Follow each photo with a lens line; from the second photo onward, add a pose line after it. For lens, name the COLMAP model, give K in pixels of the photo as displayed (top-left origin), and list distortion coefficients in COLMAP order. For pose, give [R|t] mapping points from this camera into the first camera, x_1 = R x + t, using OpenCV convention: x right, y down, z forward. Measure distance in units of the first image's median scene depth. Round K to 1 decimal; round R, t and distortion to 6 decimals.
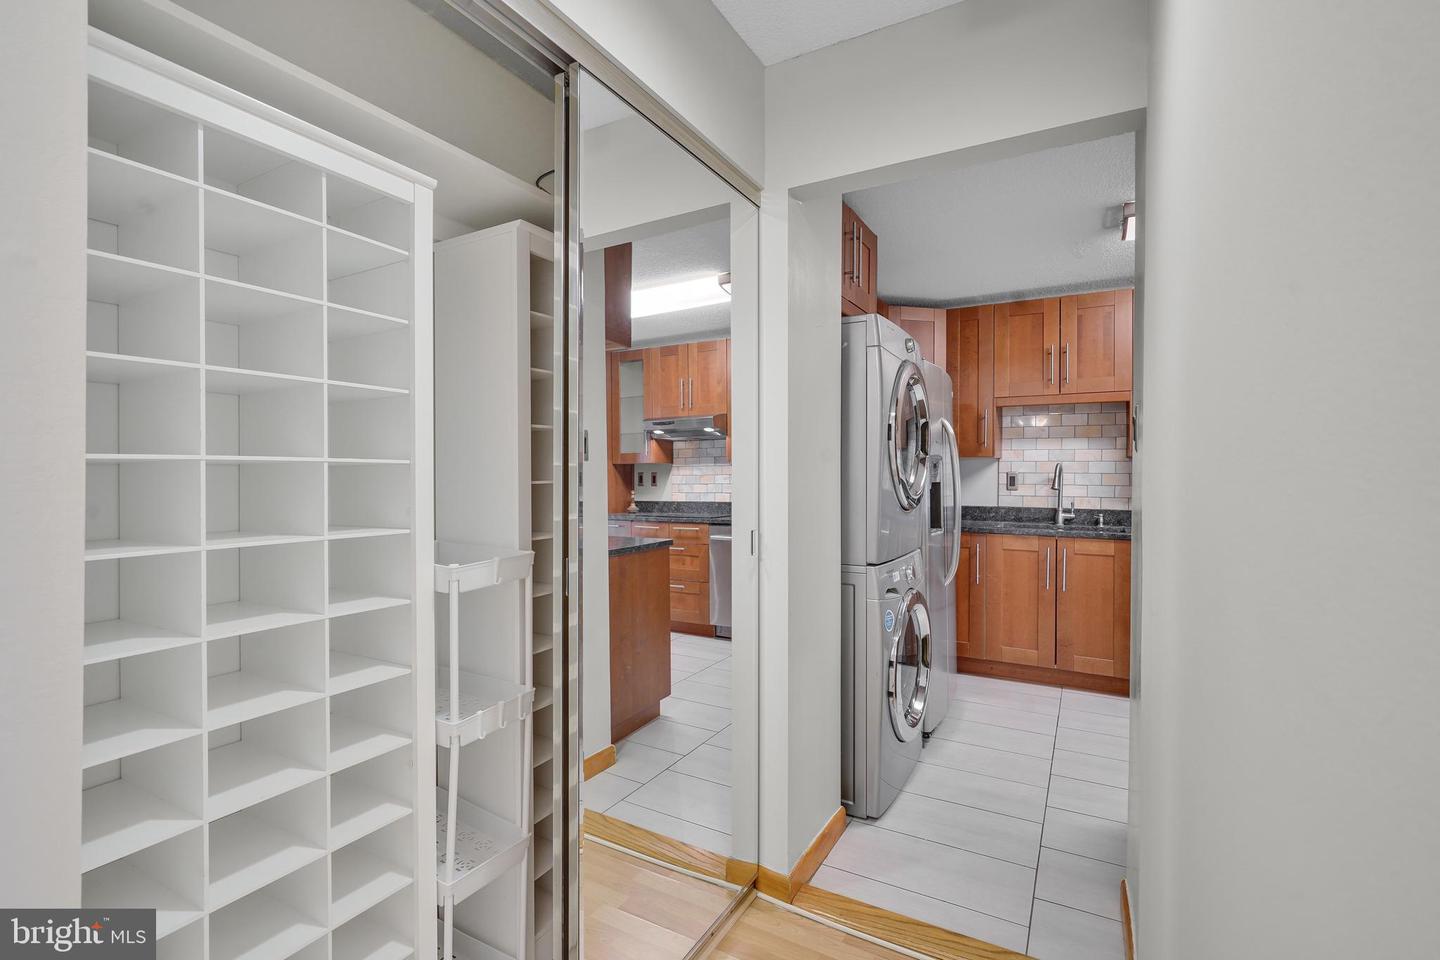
lens RADIAL K [[655.5, 0, 718.5], [0, 655.5, 478.7], [0, 0, 1]] dist [-0.003897, 0.000652]
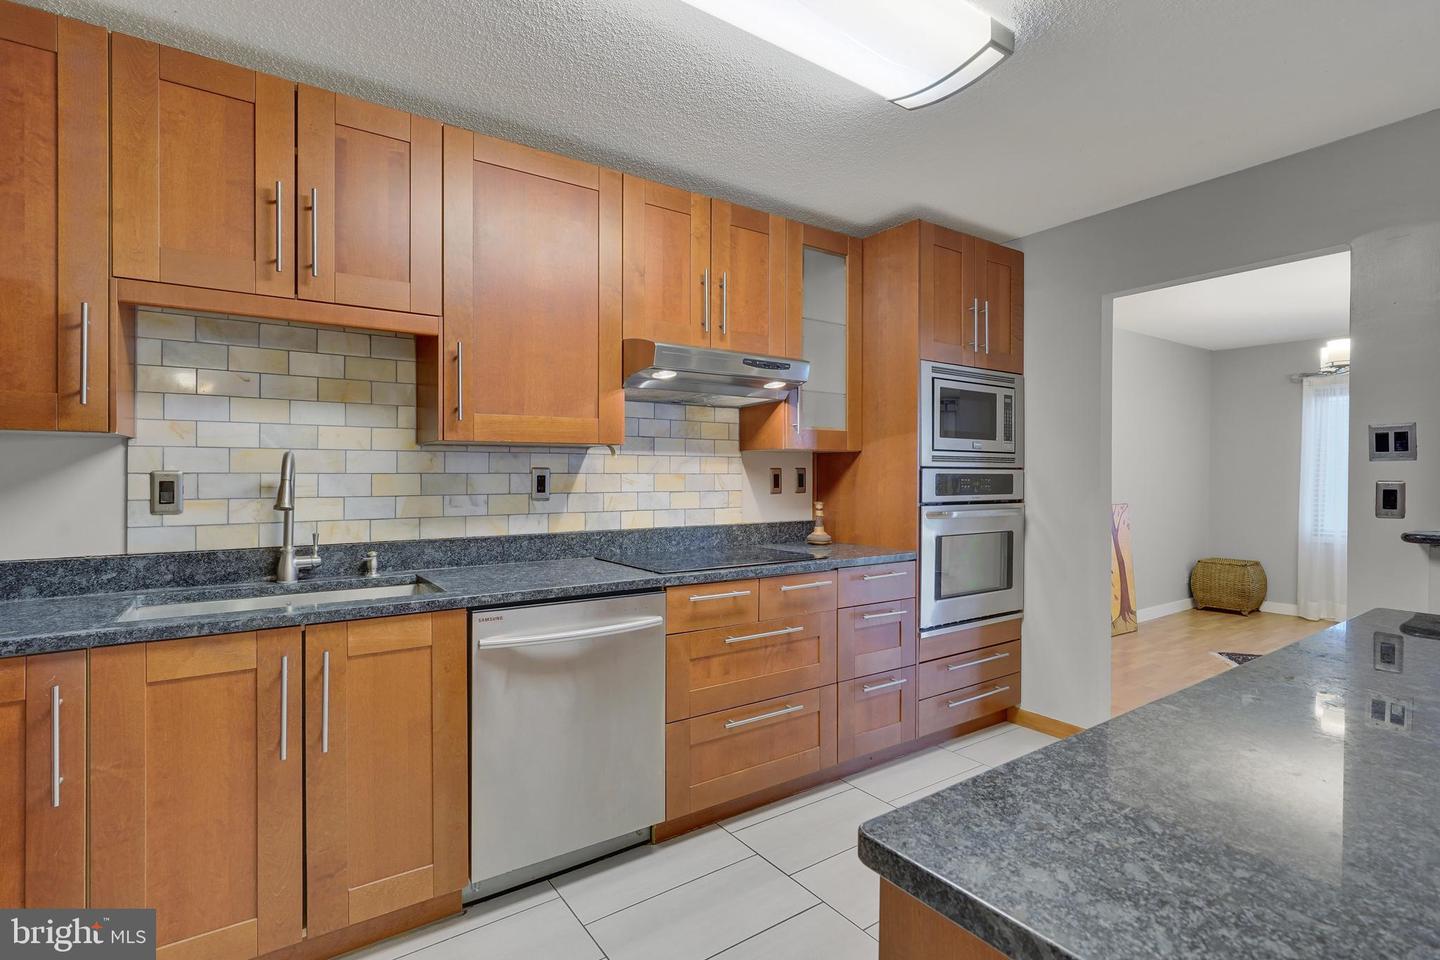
lens RADIAL K [[690.3, 0, 761.8], [0, 690.3, 474.3], [0, 0, 1]] dist [-0.002504, 0.000004]
pose [[0.400008, -0.004364, 0.916501, 0.201333], [0.006819, 0.999975, 0.001786, -0.006313], [-0.916486, 0.005535, 0.400028, 0.486779]]
